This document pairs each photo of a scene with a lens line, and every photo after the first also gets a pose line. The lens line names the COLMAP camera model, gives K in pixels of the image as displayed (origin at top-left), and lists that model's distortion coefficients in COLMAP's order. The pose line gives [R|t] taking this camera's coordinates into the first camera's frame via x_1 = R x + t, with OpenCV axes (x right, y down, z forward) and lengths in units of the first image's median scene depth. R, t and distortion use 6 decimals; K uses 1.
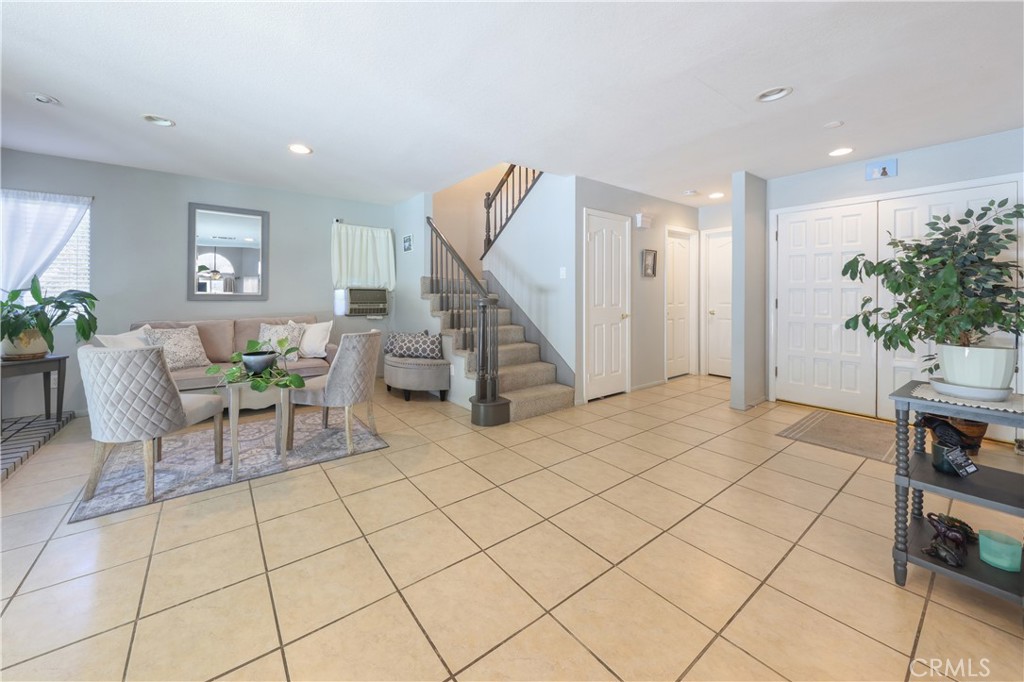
lens RADIAL K [[377.4, 0, 494.7], [0, 377.4, 297.9], [0, 0, 1]] dist [-0.000683, -0.000139]
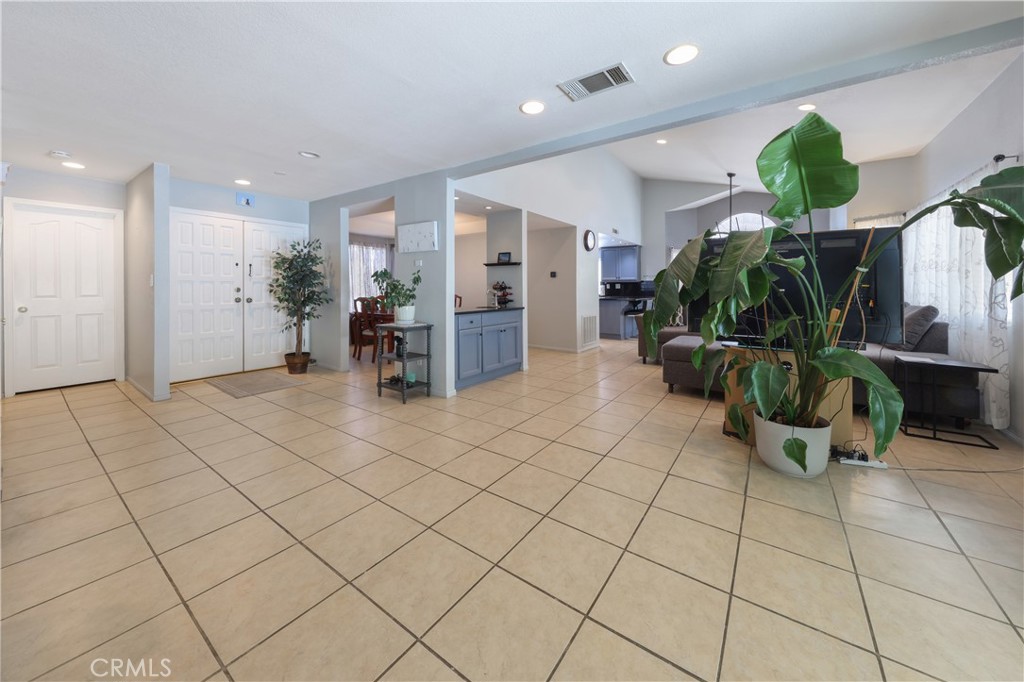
lens RADIAL K [[367.2, 0, 513.8], [0, 367.2, 286.9], [0, 0, 1]] dist [0.015461, 0.000057]
pose [[-0.313445, 0.003242, 0.949601, -0.667984], [0.010911, 0.999940, 0.000188, 0.002631], [-0.949544, 0.010420, -0.313462, 0.501745]]
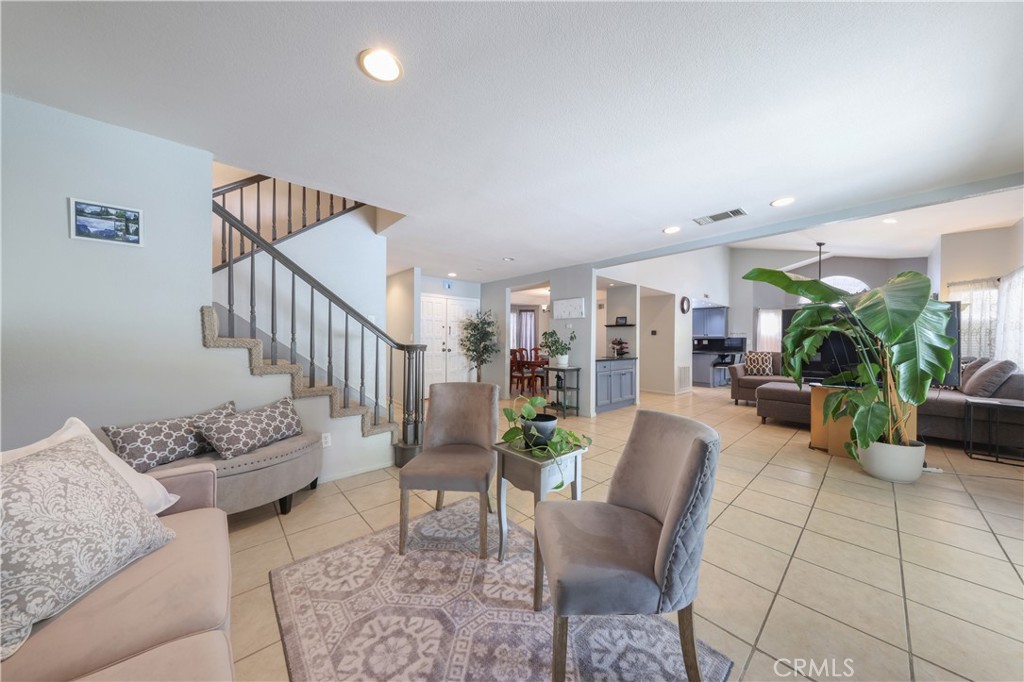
lens RADIAL K [[331.1, 0, 513.9], [0, 331.1, 345.3], [0, 0, 1]] dist [0.000524, -0.000108]
pose [[-0.103079, -0.008833, 0.994634, -0.996648], [0.005290, 0.999942, 0.009429, -0.002223], [-0.994659, 0.006234, -0.103026, 0.862736]]
